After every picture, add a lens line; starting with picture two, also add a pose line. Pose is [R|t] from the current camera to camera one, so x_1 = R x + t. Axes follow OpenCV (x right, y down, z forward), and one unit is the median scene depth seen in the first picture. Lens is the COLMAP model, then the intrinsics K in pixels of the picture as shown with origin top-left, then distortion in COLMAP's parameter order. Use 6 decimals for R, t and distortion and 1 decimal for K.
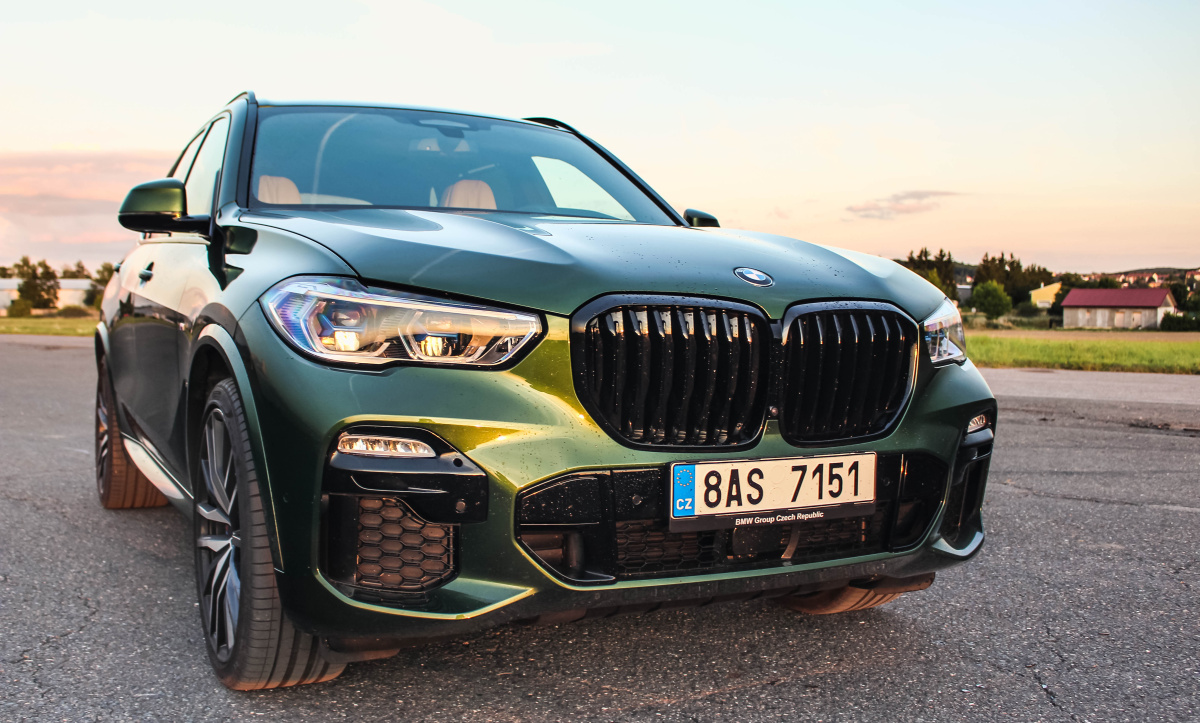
lens RADIAL K [[1208.6, 0, 600.0], [0, 1208.6, 361.5], [0, 0, 1]] dist [-0.147705, 0.172623]
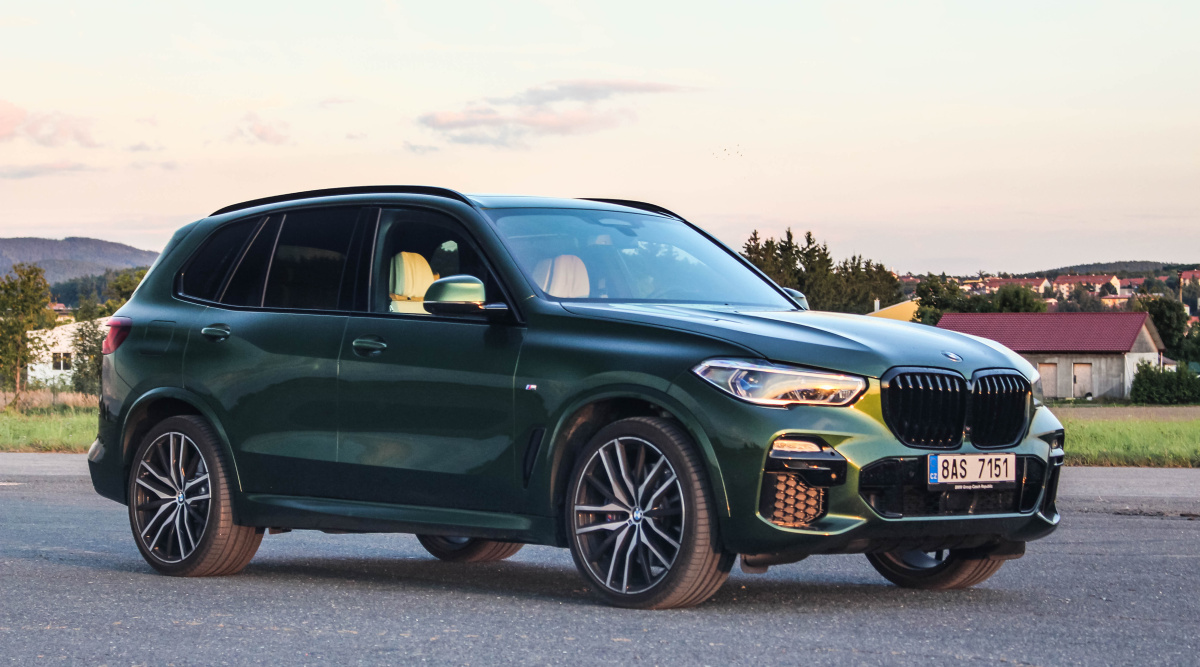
lens RADIAL K [[3063.5, 0, 600.0], [0, 3063.5, 333.5], [0, 0, 1]] dist [-0.024074, 0.301175]
pose [[0.962884, -0.001145, 0.269912, -0.218574], [0.015217, 0.998631, -0.050049, 0.015862], [-0.269485, 0.052298, 0.961583, -0.442249]]
